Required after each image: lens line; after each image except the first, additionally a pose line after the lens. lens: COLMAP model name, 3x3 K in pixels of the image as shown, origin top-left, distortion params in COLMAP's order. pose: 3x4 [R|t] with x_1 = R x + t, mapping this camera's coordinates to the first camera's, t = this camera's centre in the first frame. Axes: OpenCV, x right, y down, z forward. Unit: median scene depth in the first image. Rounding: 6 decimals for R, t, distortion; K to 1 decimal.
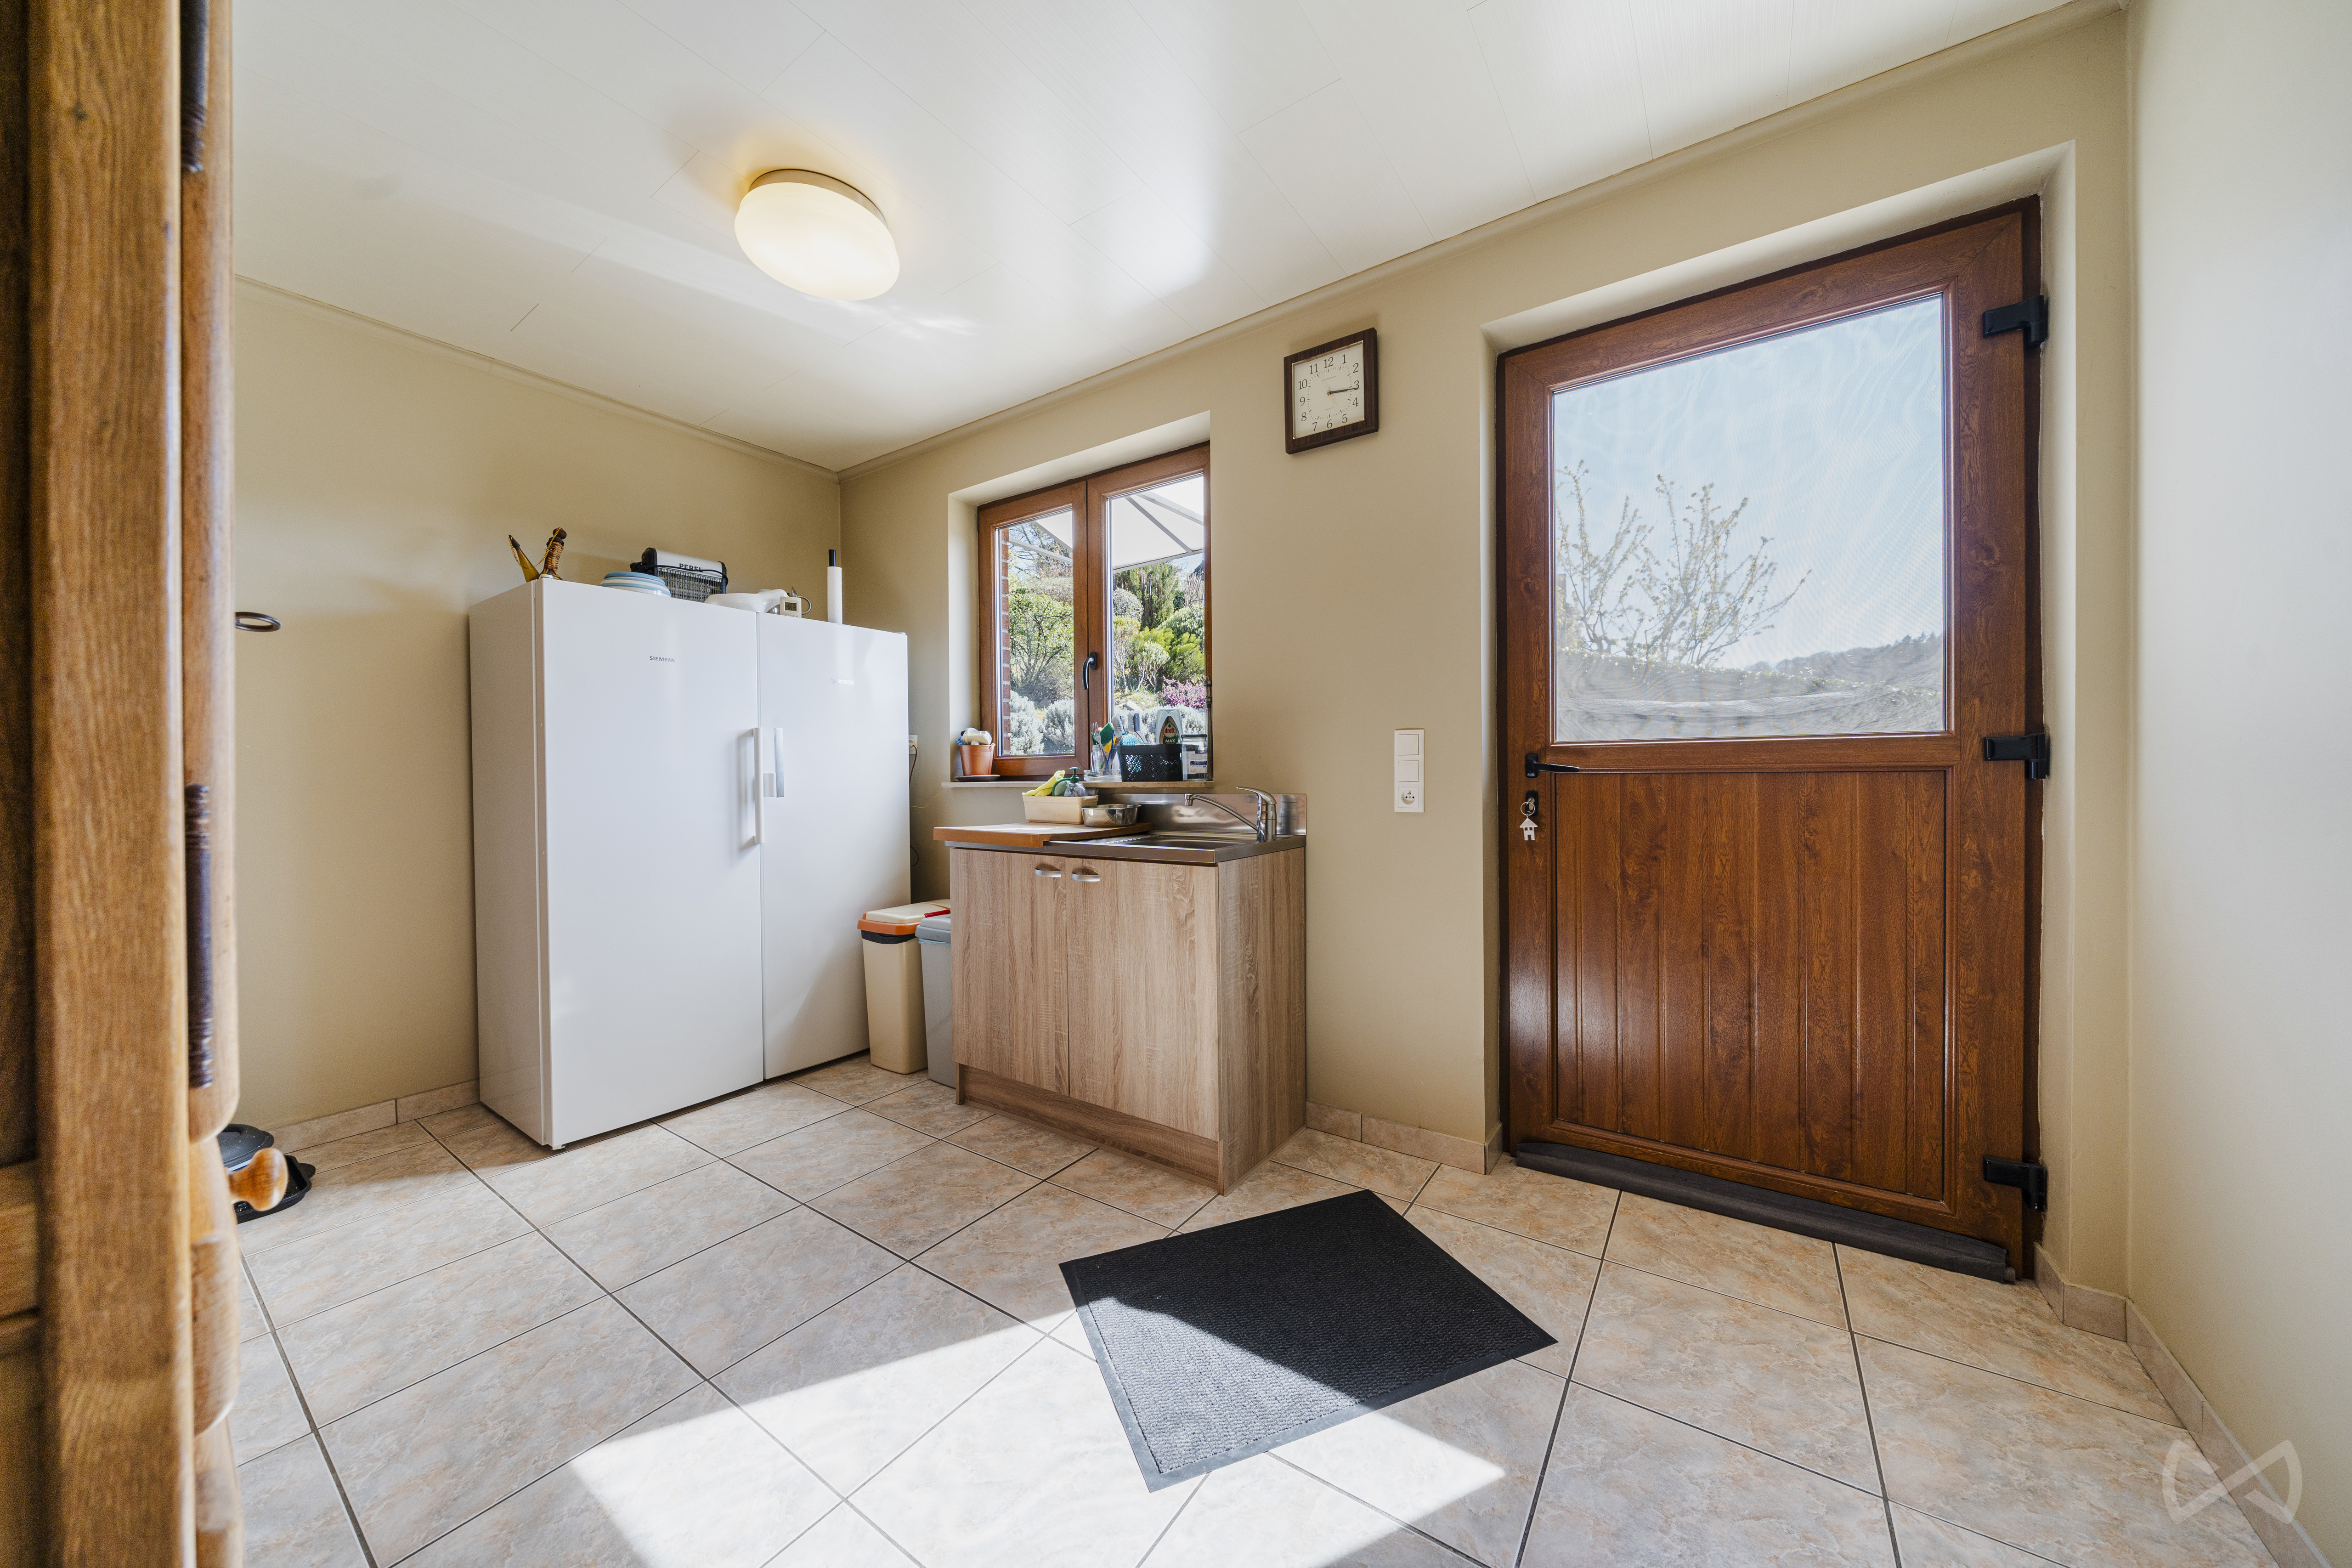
lens RADIAL K [[800.1, 0, 1182.0], [0, 800.1, 783.4], [0, 0, 1]] dist [0.001086, 0.000055]
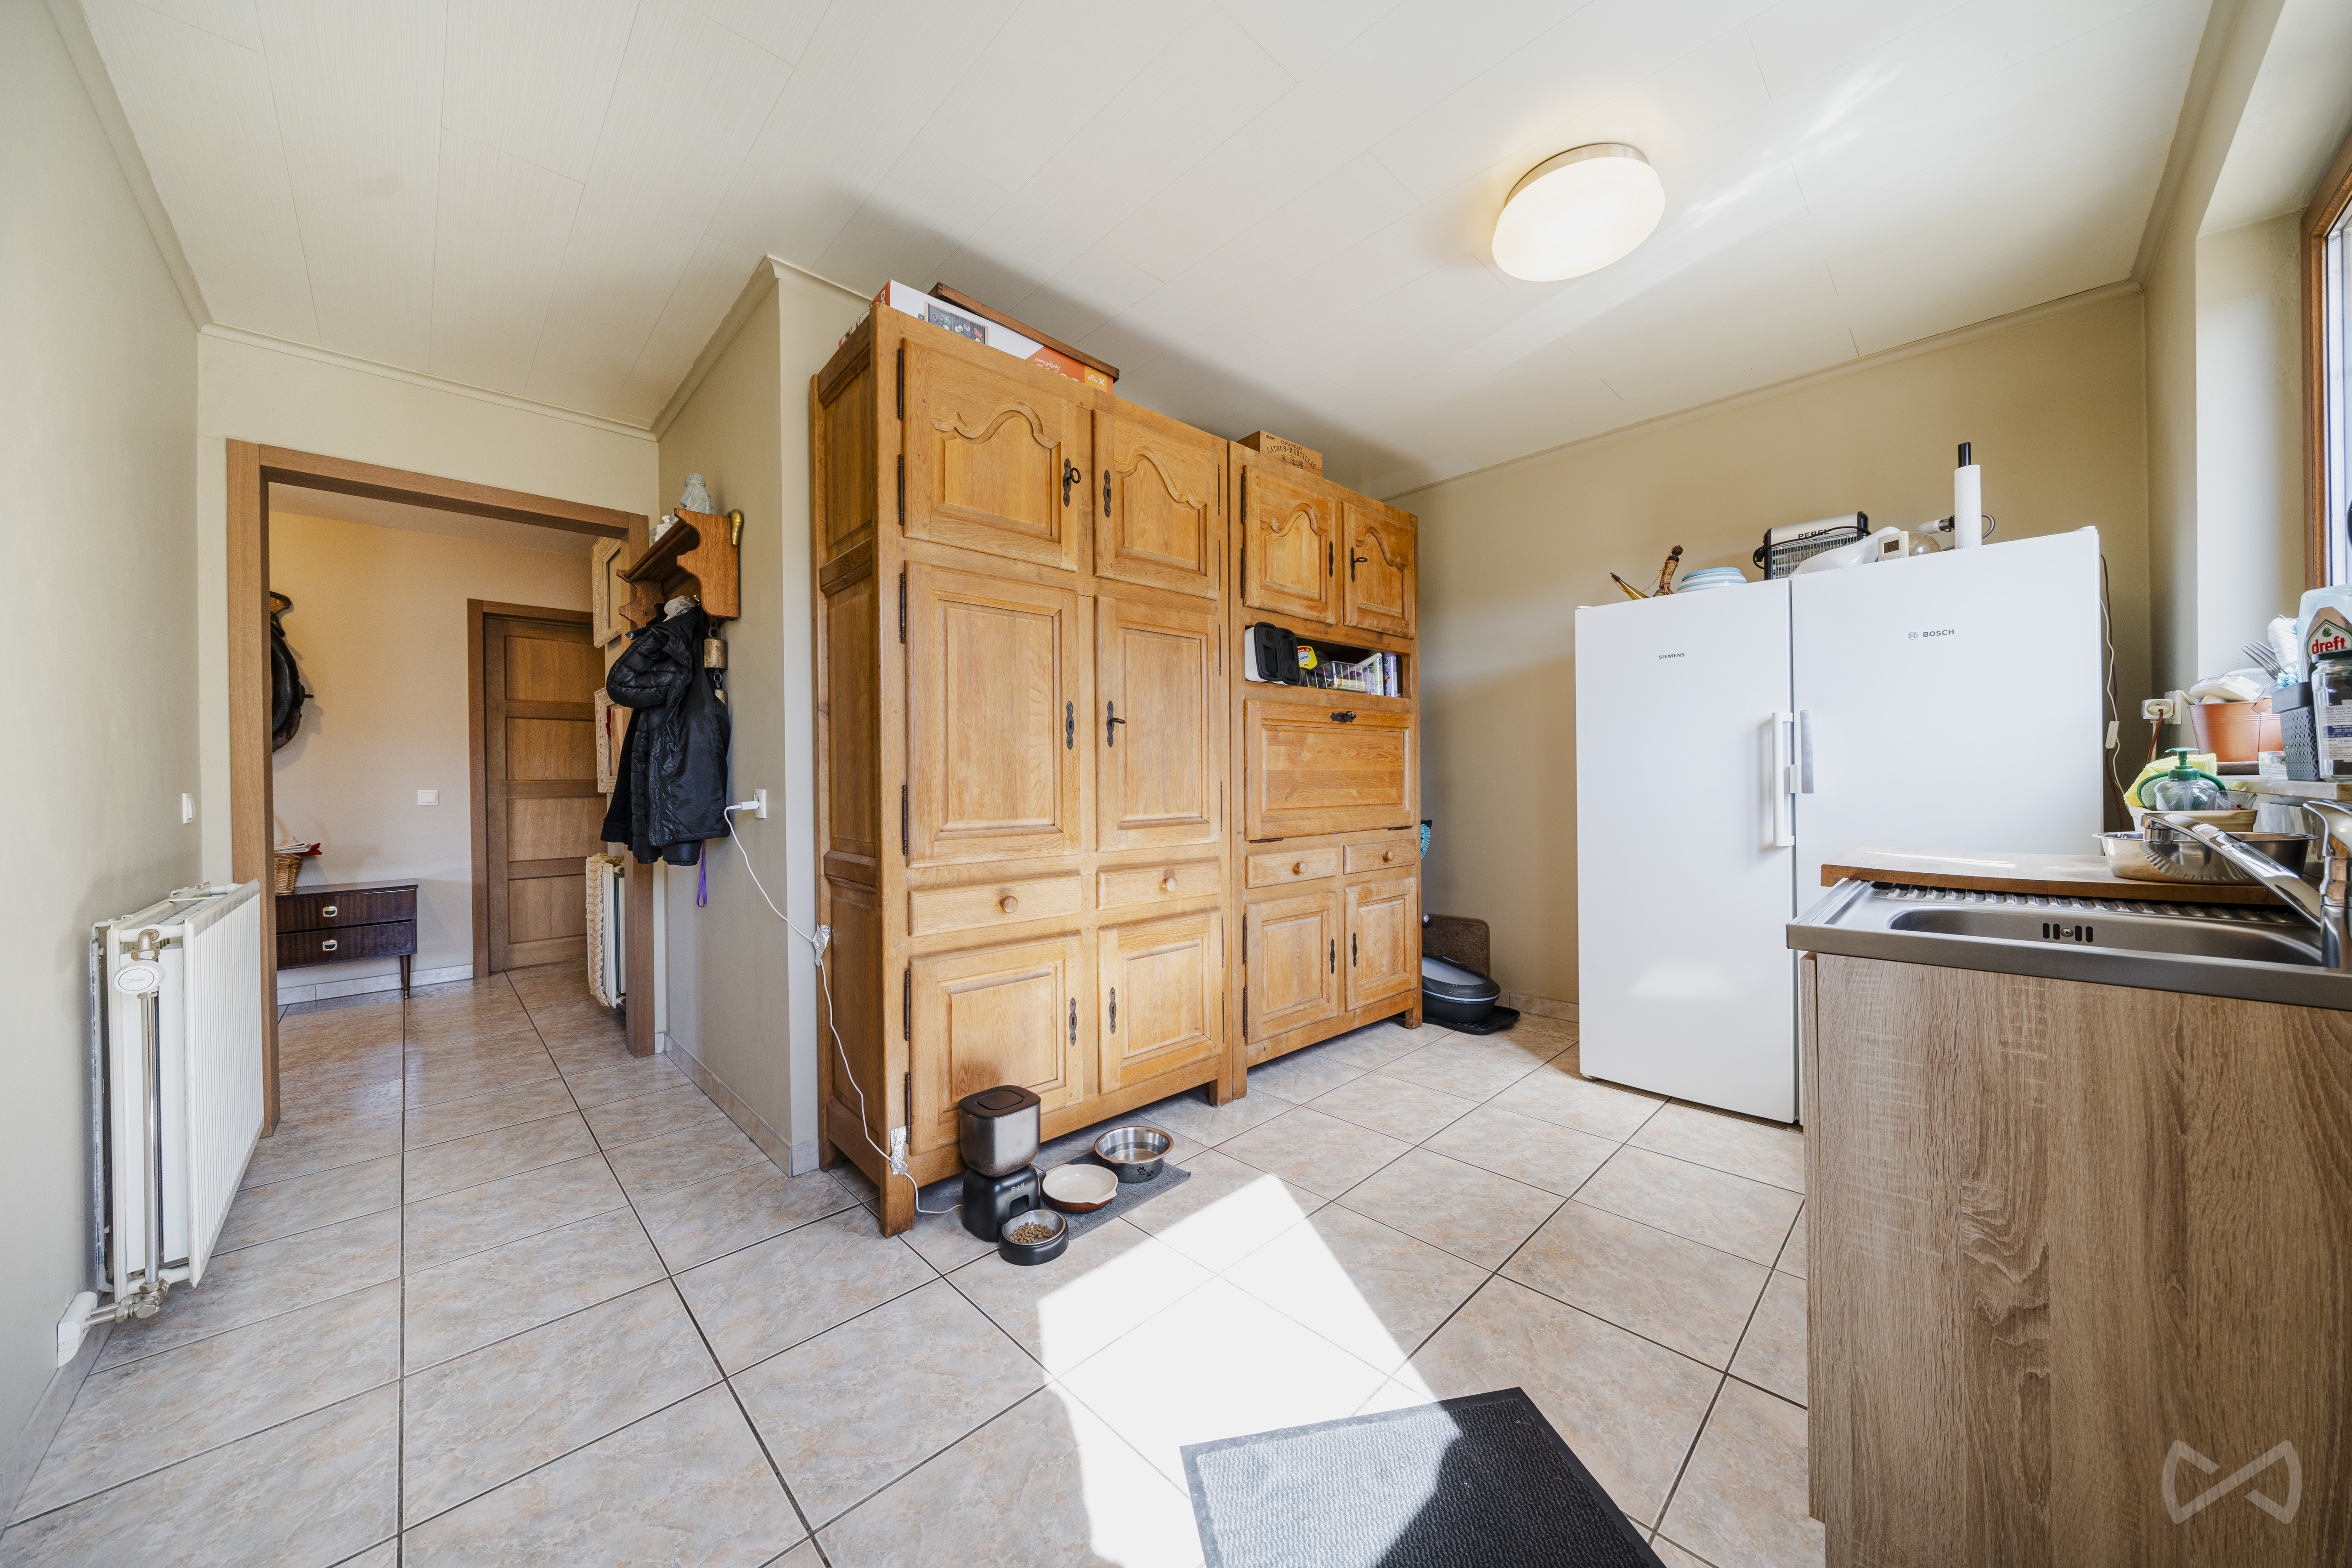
lens RADIAL K [[800.1, 0, 1185.2], [0, 800.1, 779.3], [0, 0, 1]] dist [0.001086, 0.000055]
pose [[-0.181754, 0.012398, -0.983266, 0.625983], [0.005662, 0.999917, 0.011561, -0.015345], [0.983328, -0.003466, -0.181810, 0.748101]]
